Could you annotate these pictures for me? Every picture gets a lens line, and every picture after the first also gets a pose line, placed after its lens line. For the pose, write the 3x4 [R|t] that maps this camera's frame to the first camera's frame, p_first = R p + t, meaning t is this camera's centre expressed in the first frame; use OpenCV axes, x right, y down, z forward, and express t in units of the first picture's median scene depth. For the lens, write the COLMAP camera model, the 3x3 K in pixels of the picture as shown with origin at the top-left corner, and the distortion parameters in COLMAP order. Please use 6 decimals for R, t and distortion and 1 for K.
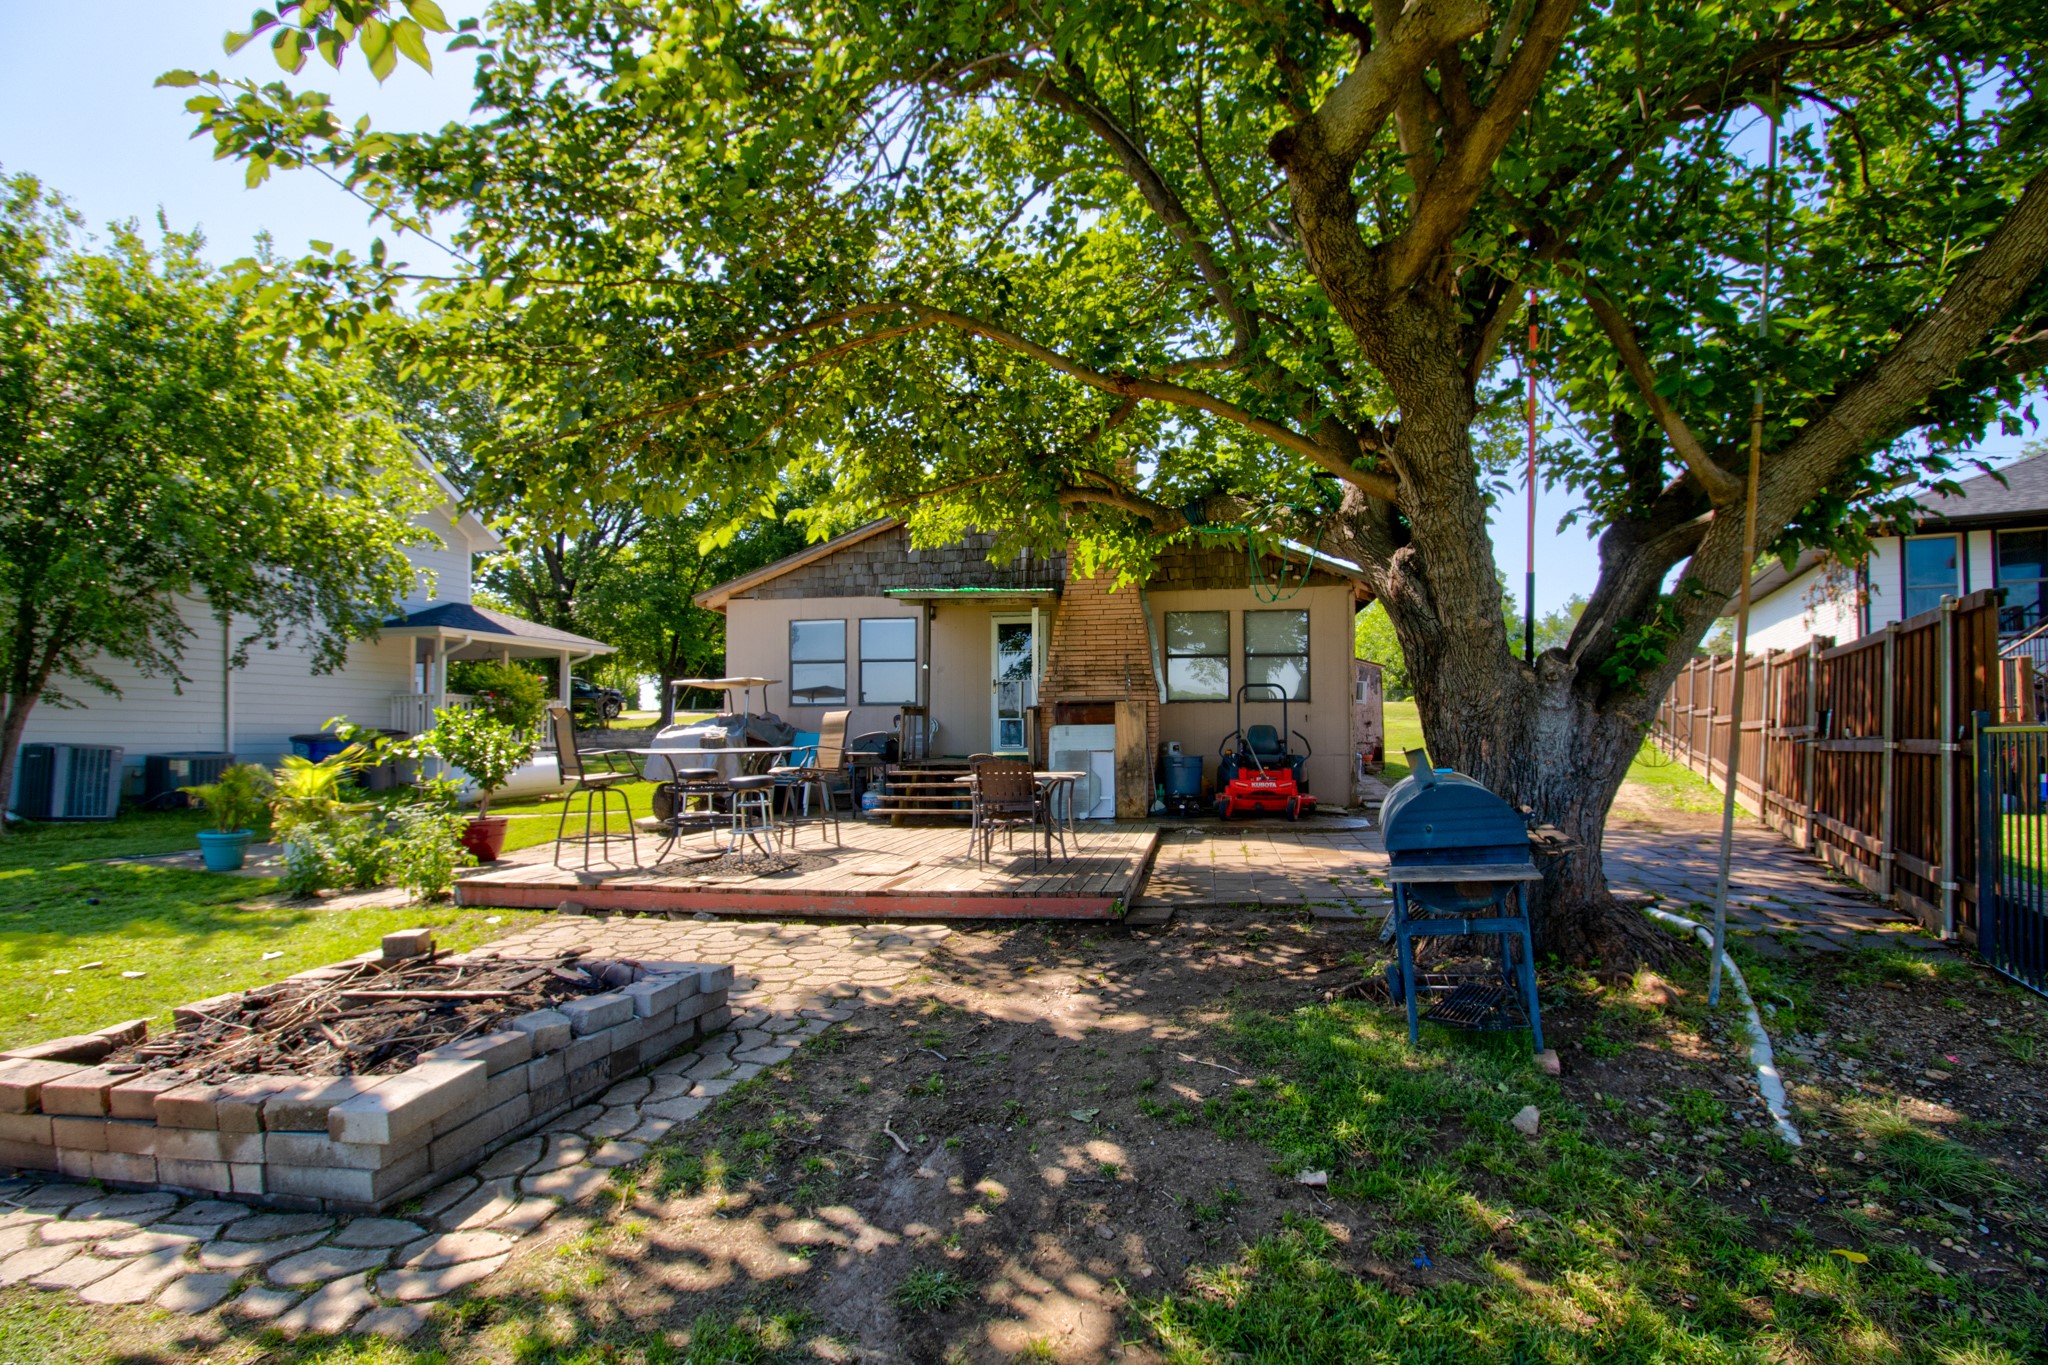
lens RADIAL K [[956.8, 0, 1028.1], [0, 956.8, 734.4], [0, 0, 1]] dist [-0.023687, -0.001108]
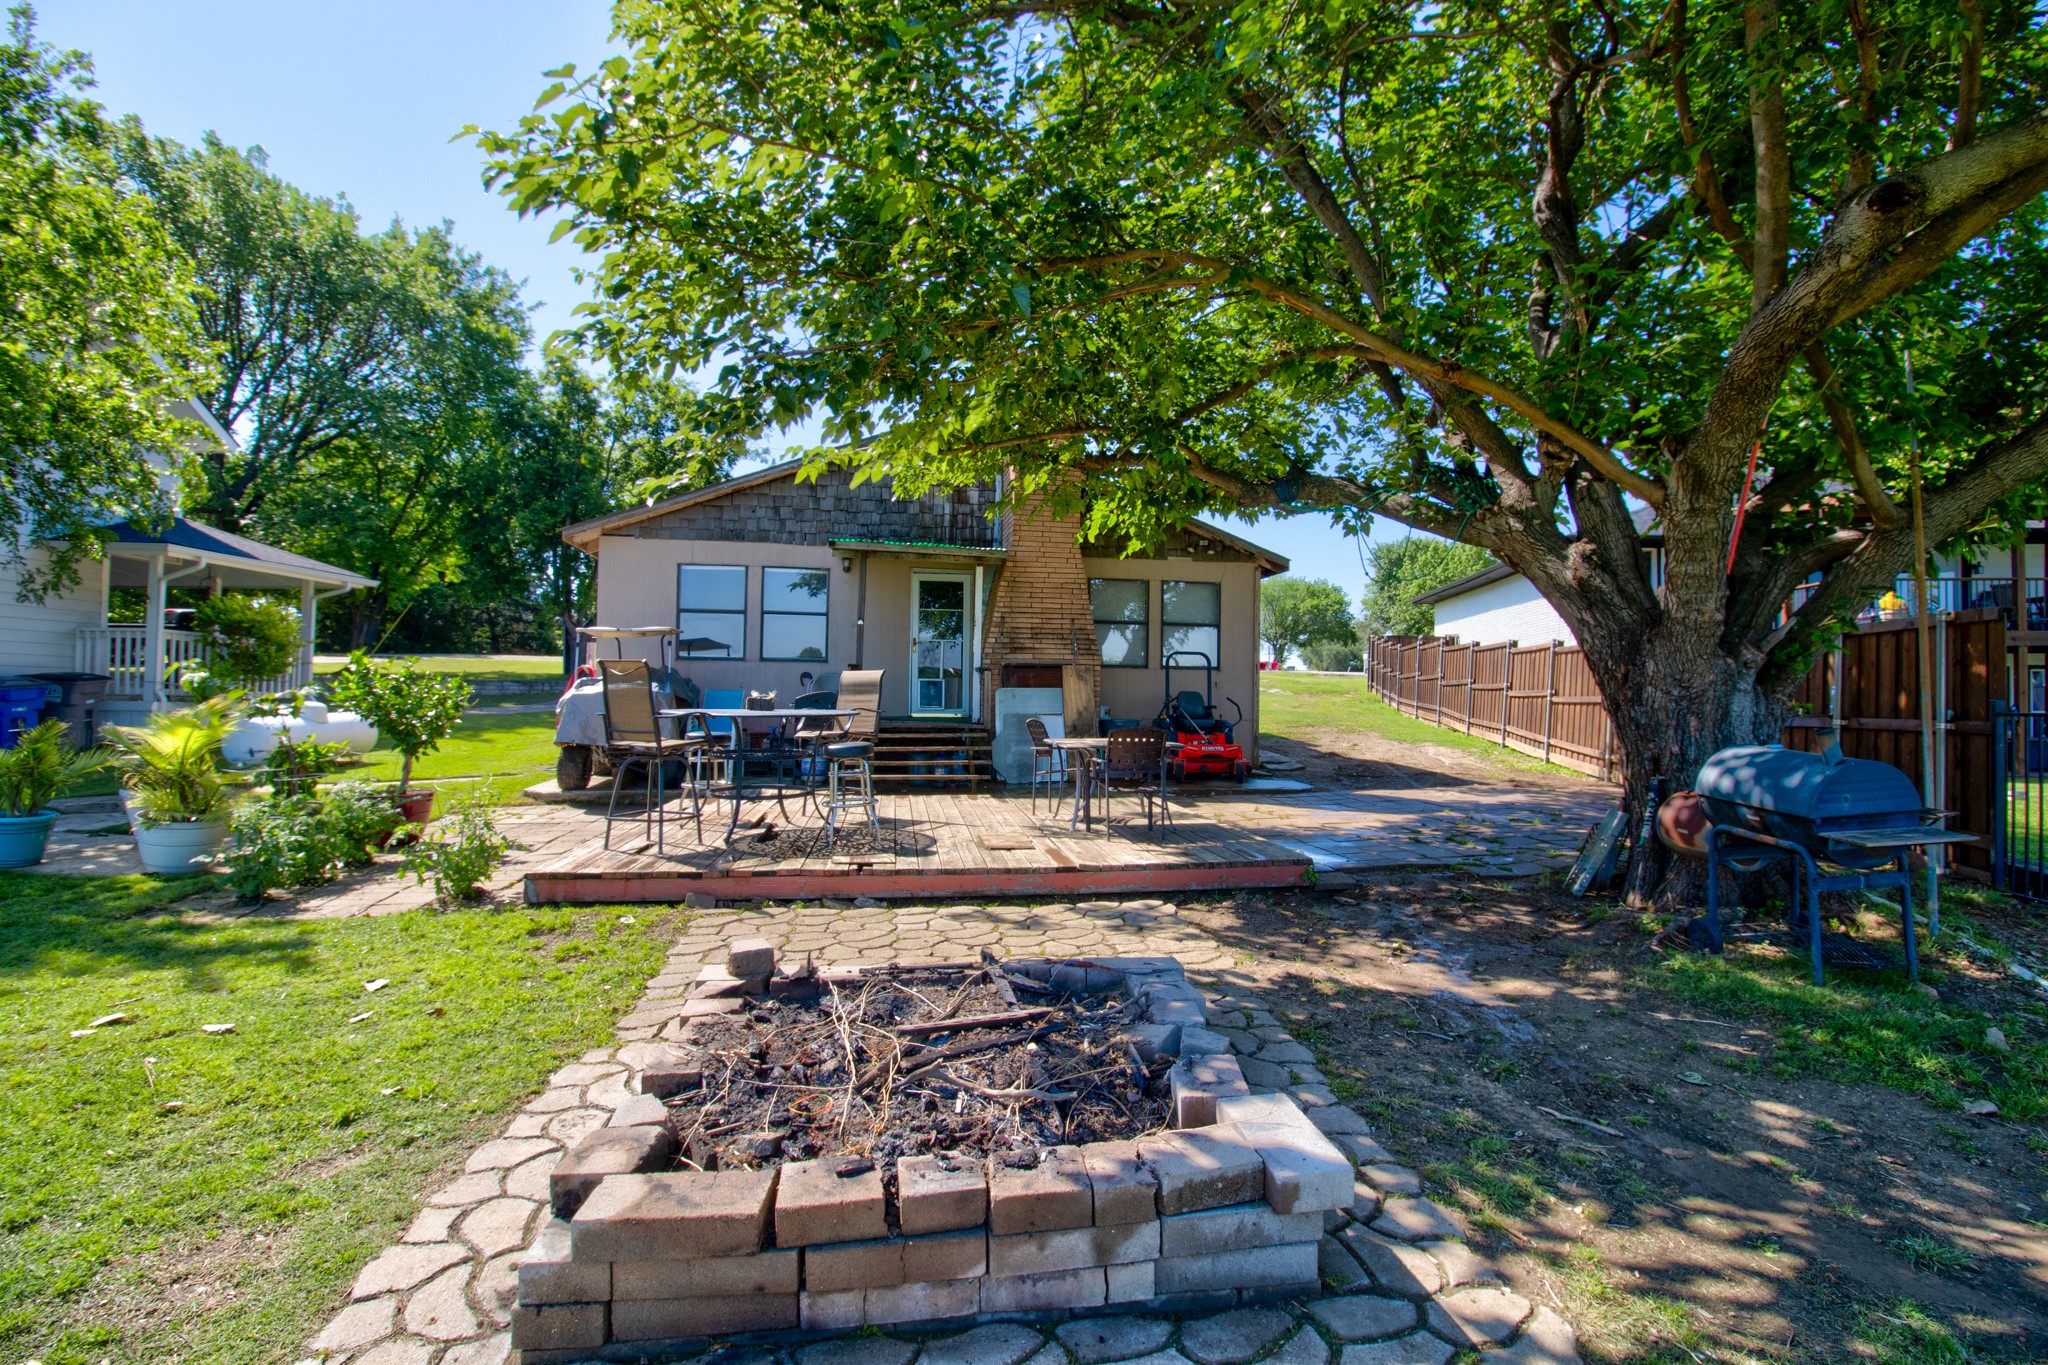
lens RADIAL K [[958.2, 0, 1024.0], [0, 958.2, 682.5], [0, 0, 1]] dist [-0.010647, -0.007026]
pose [[0.953700, 0.022264, 0.299934, -0.713450], [-0.018905, 0.999722, -0.014094, -0.004743], [-0.300164, 0.007771, 0.953856, 0.166221]]
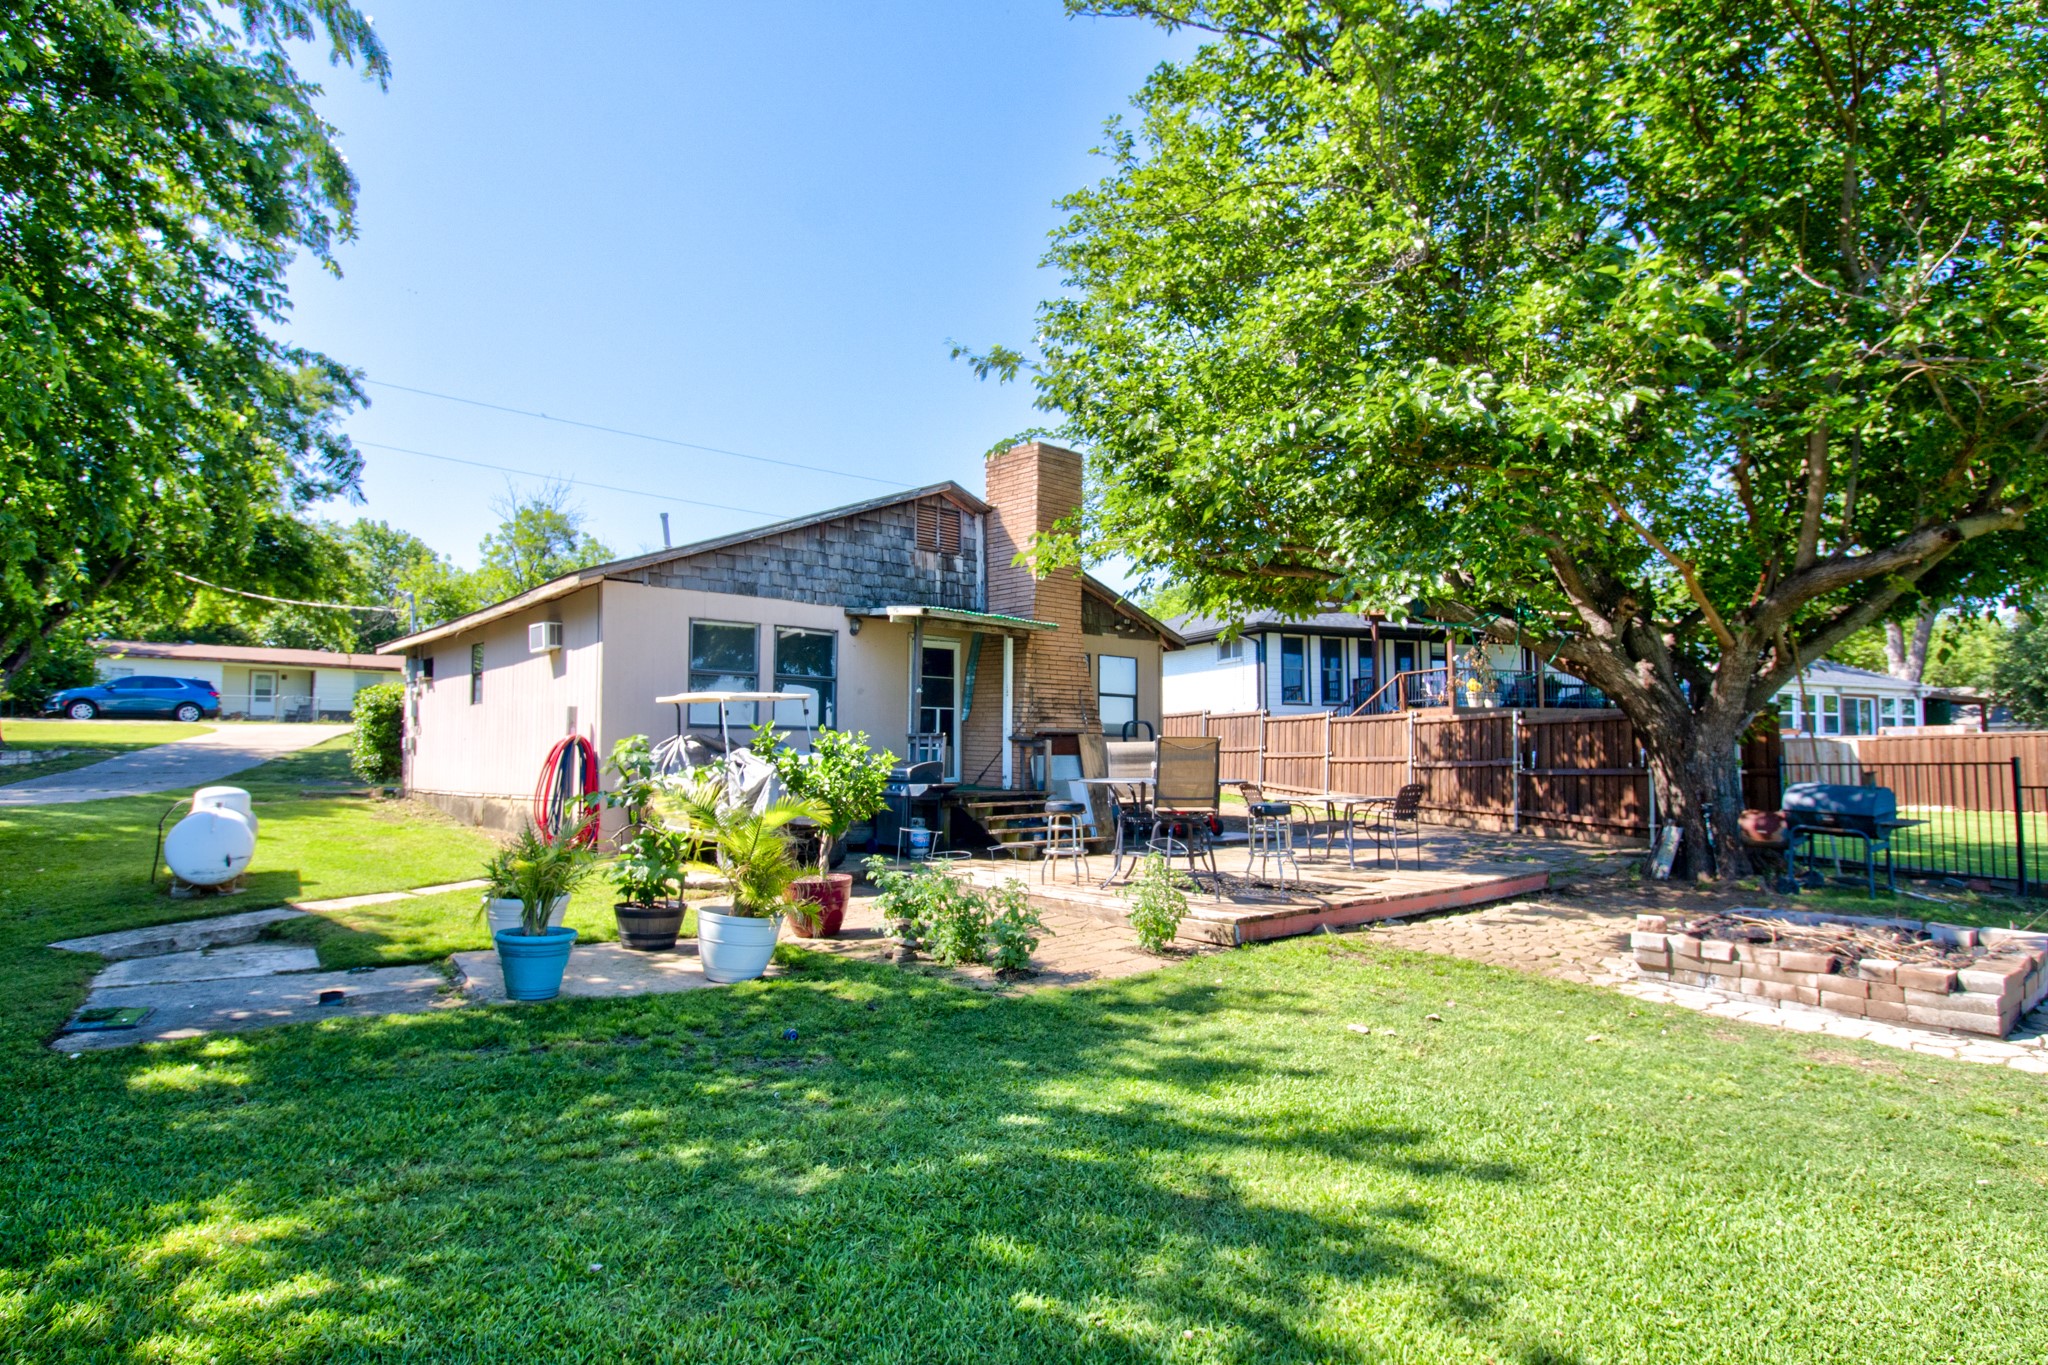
lens RADIAL K [[1075.6, 0, 1024.0], [0, 1075.6, 682.5], [0, 0, 1]] dist [-0.004604, -0.000752]
pose [[0.654880, 0.069421, 0.752538, -2.444535], [-0.007022, 0.996288, -0.085796, 0.034689], [-0.755701, 0.050902, 0.652936, 0.709751]]
